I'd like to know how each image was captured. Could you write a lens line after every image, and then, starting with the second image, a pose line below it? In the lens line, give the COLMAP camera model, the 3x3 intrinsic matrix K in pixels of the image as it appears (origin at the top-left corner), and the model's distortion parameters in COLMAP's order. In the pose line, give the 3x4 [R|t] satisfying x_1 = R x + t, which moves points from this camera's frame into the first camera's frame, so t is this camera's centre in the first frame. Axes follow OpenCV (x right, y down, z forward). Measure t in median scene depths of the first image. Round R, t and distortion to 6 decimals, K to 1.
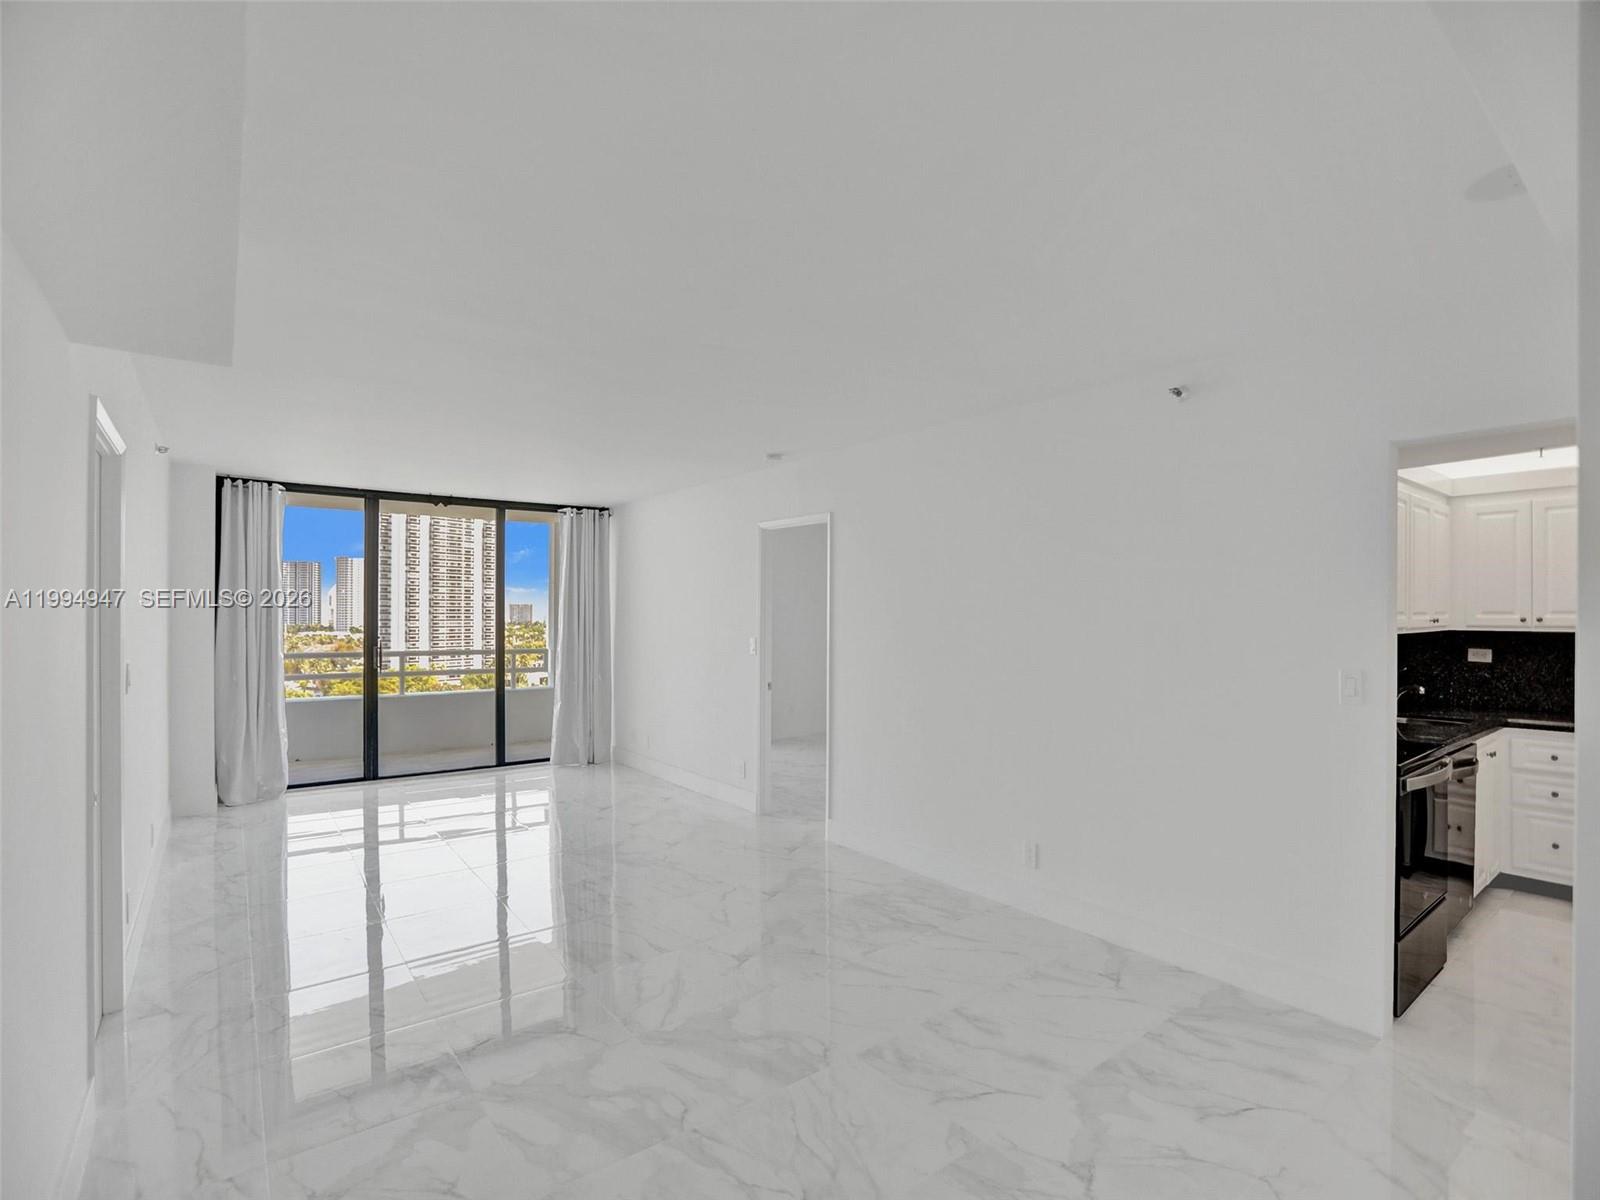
lens RADIAL K [[769.5, 0, 790.6], [0, 769.5, 605.9], [0, 0, 1]] dist [-0.080271, 0.030871]
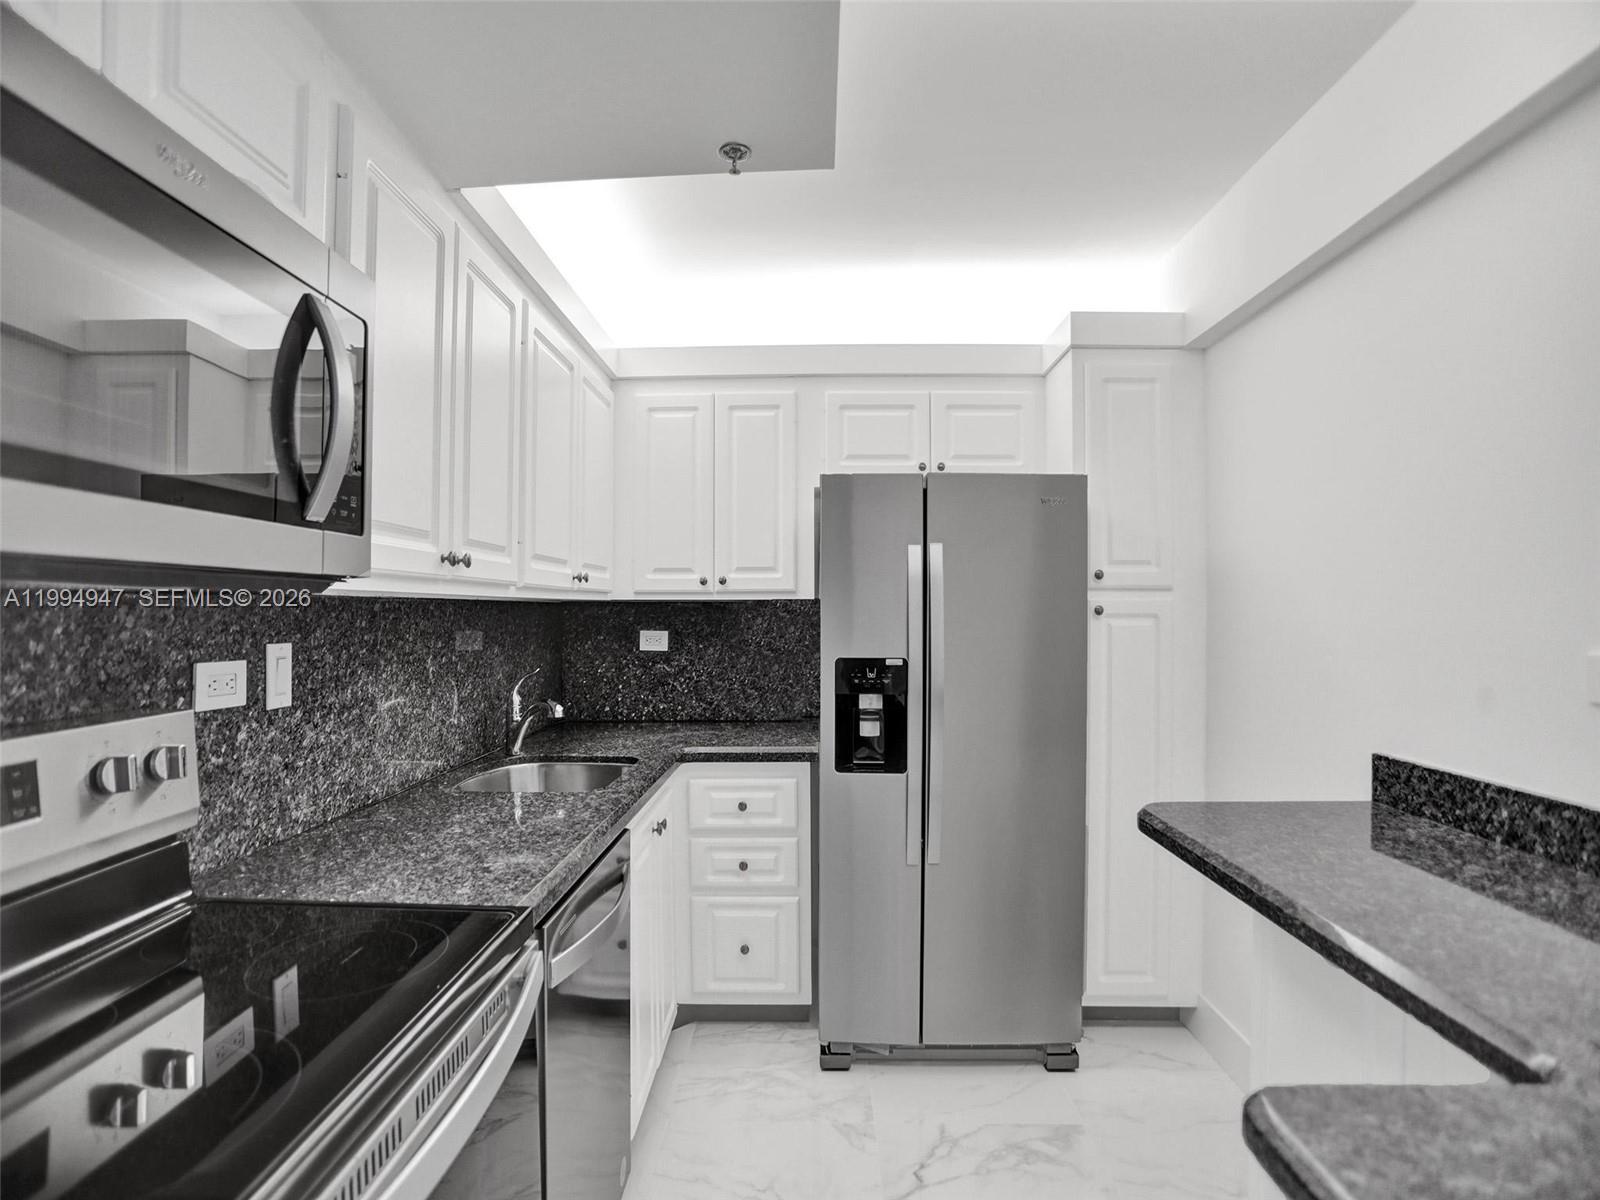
lens RADIAL K [[769.5, 0, 790.6], [0, 769.5, 605.9], [0, 0, 1]] dist [-0.080271, 0.030871]
pose [[0.625399, -0.000833, 0.780305, 0.530479], [-0.000009, 0.999999, 0.001075, 0.039214], [-0.780305, -0.000679, 0.625399, 0.526128]]
